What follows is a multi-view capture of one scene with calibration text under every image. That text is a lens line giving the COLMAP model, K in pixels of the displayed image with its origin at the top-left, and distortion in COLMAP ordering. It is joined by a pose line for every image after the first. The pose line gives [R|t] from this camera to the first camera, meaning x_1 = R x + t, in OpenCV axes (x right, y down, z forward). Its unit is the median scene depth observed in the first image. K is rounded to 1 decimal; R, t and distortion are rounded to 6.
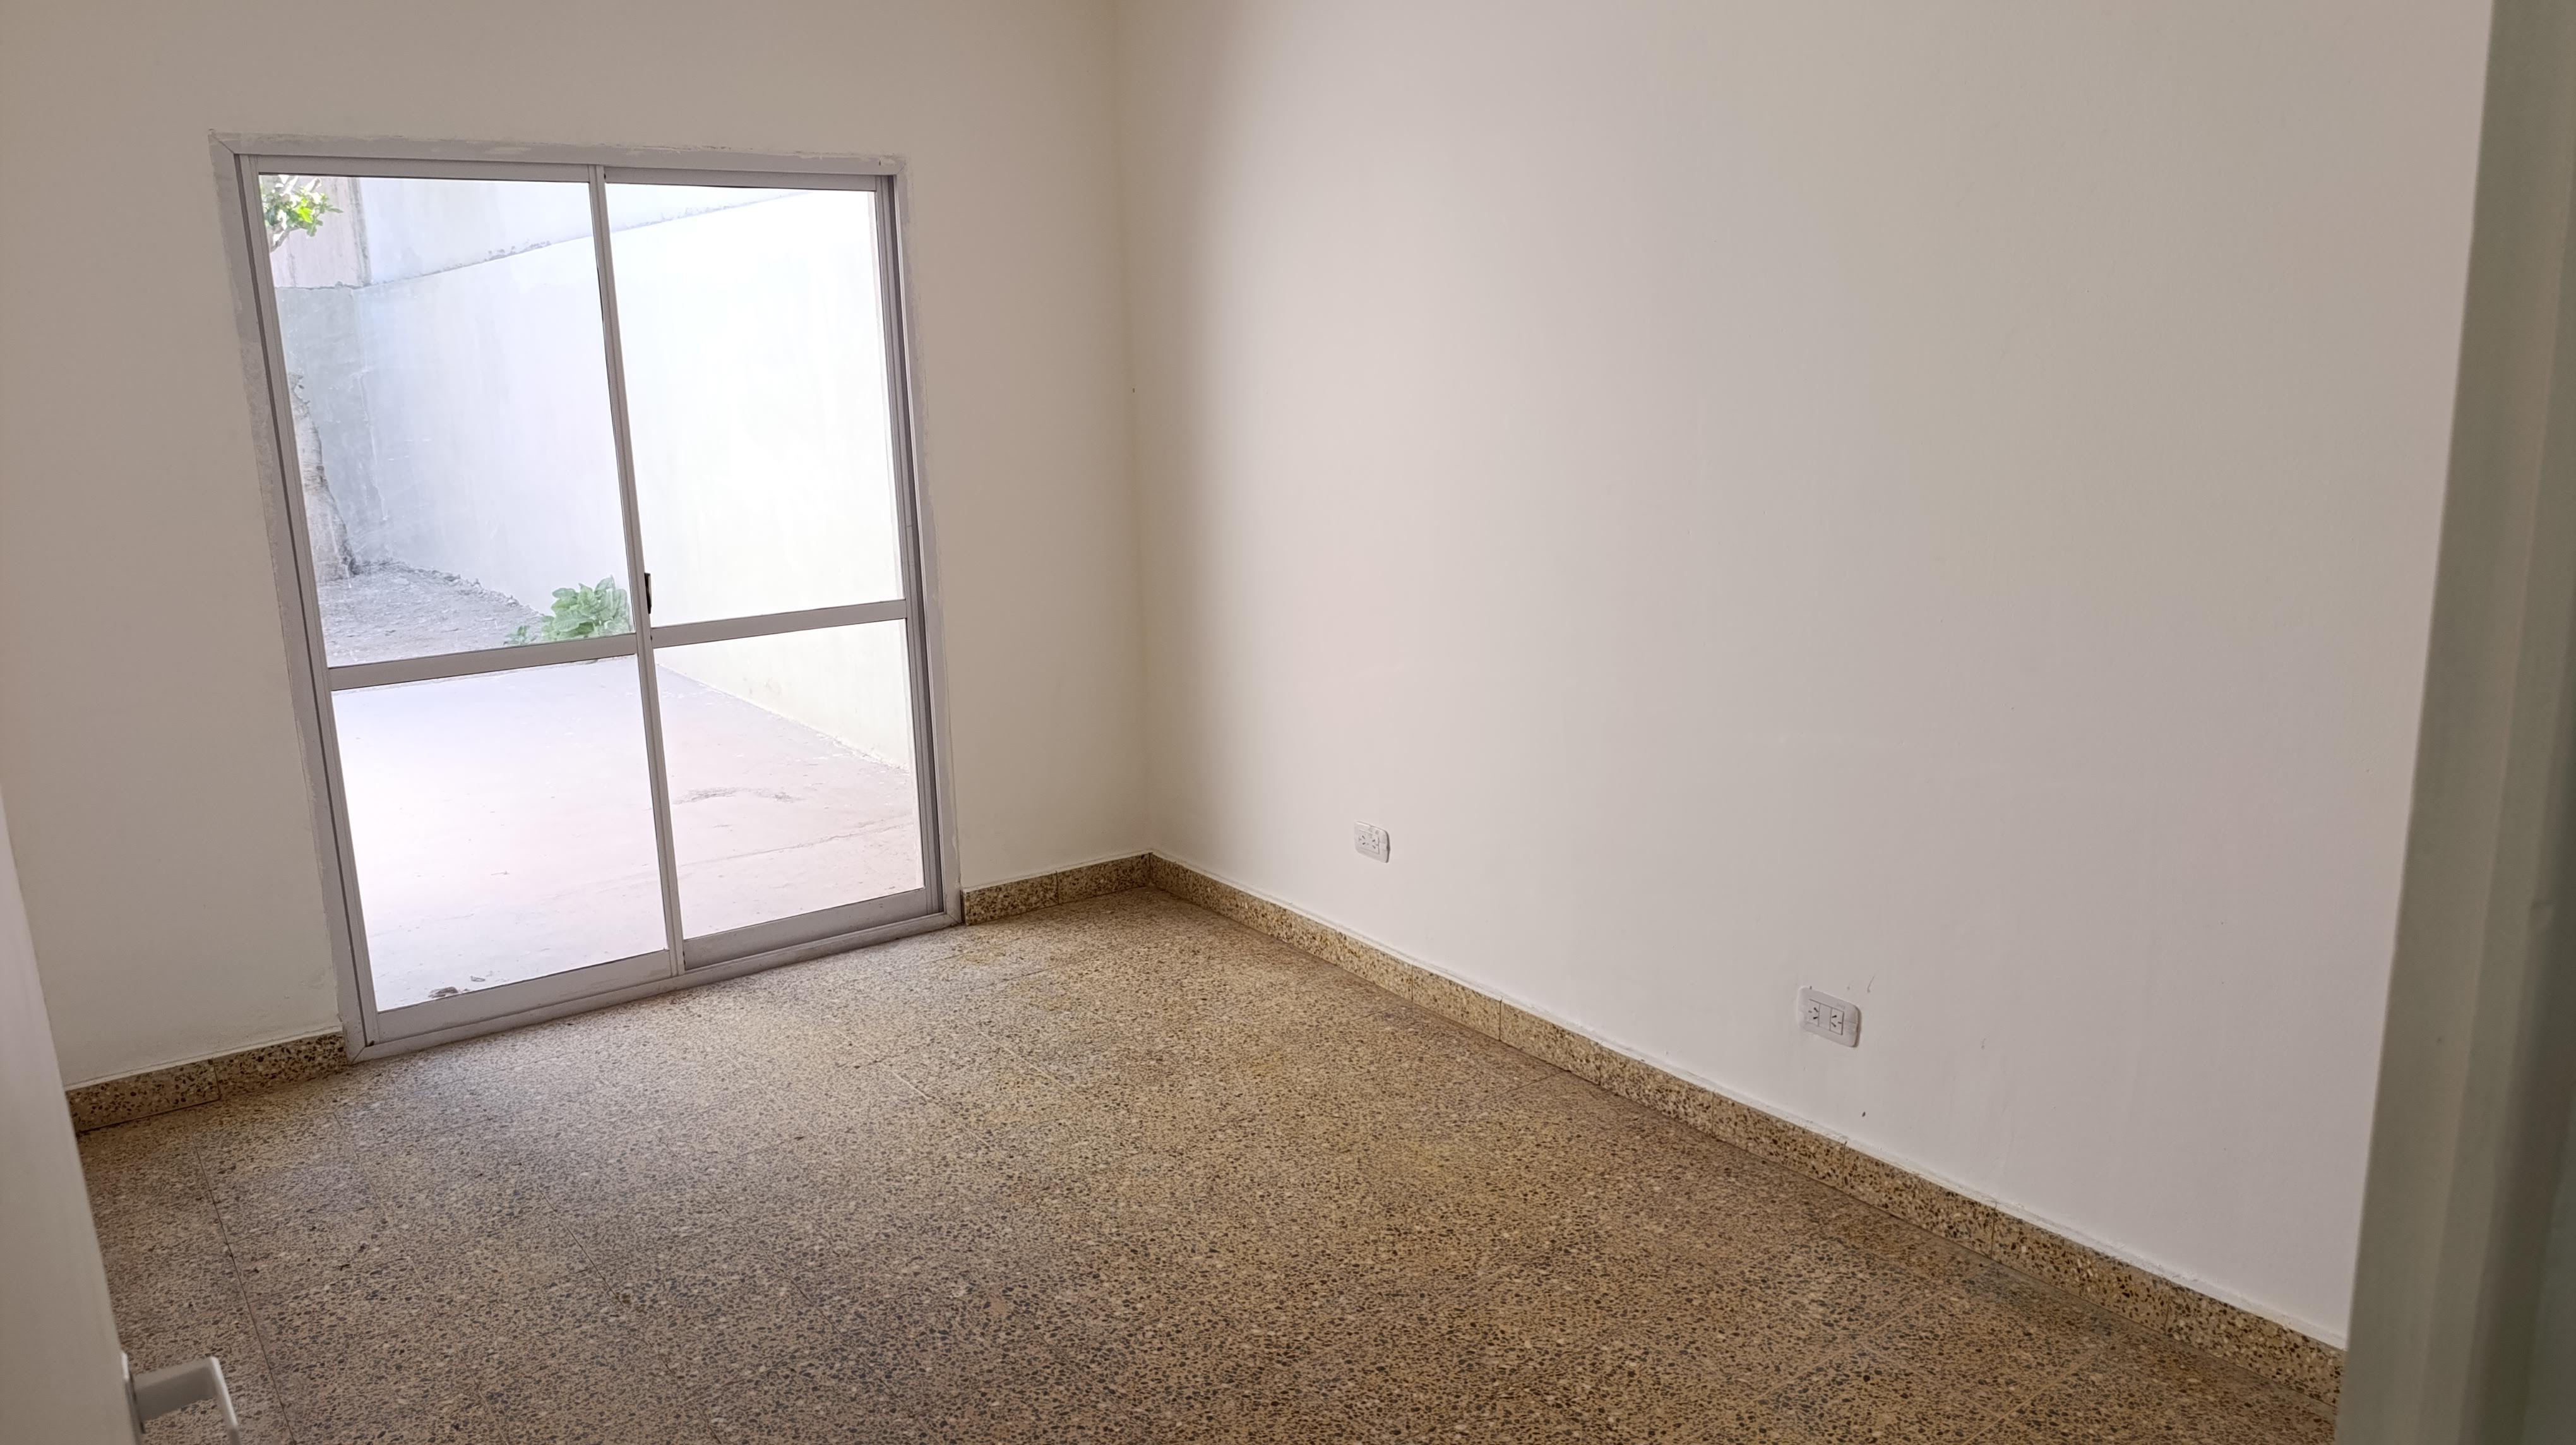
lens RADIAL K [[1779.6, 0, 1278.9], [0, 1779.6, 722.4], [0, 0, 1]] dist [0.058118, -0.044284]
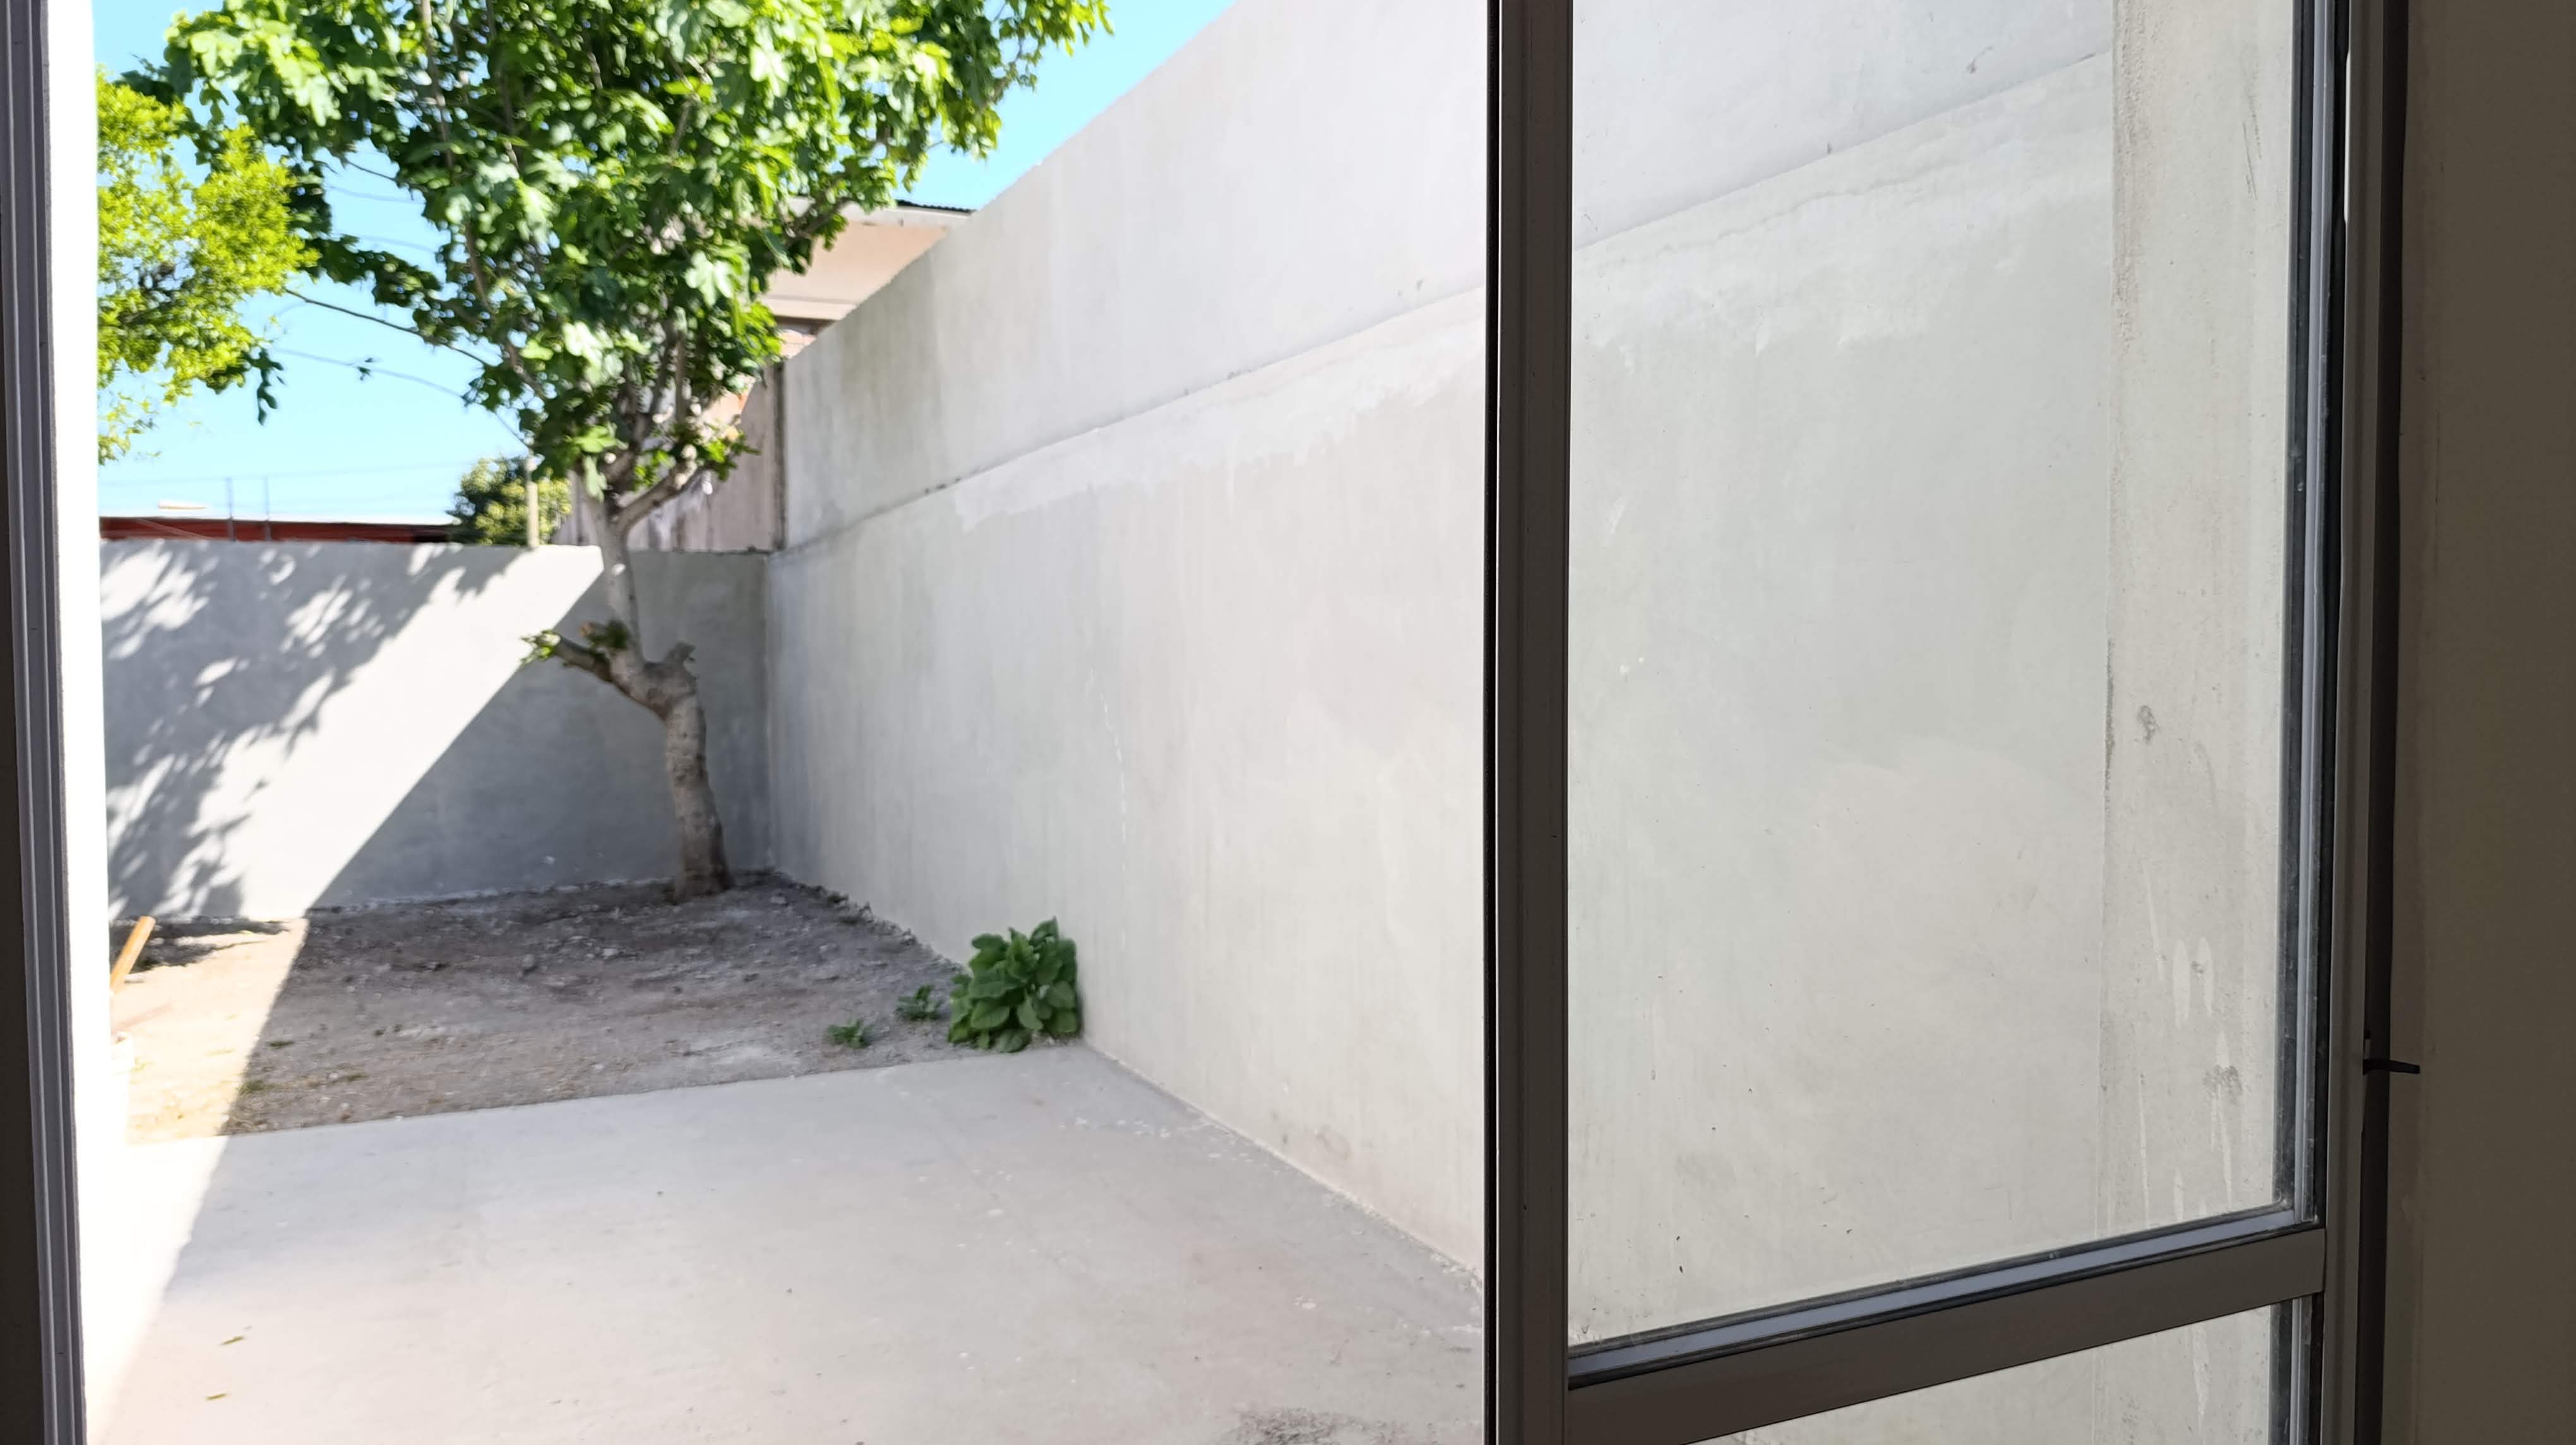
lens RADIAL K [[1779.6, 0, 1294.7], [0, 1779.6, 719.9], [0, 0, 1]] dist [0.058118, -0.044284]
pose [[0.982872, 0.023514, -0.182782, -0.129156], [-0.055405, 0.983645, -0.171387, -0.036112], [0.175762, 0.178579, 0.968100, 0.279756]]
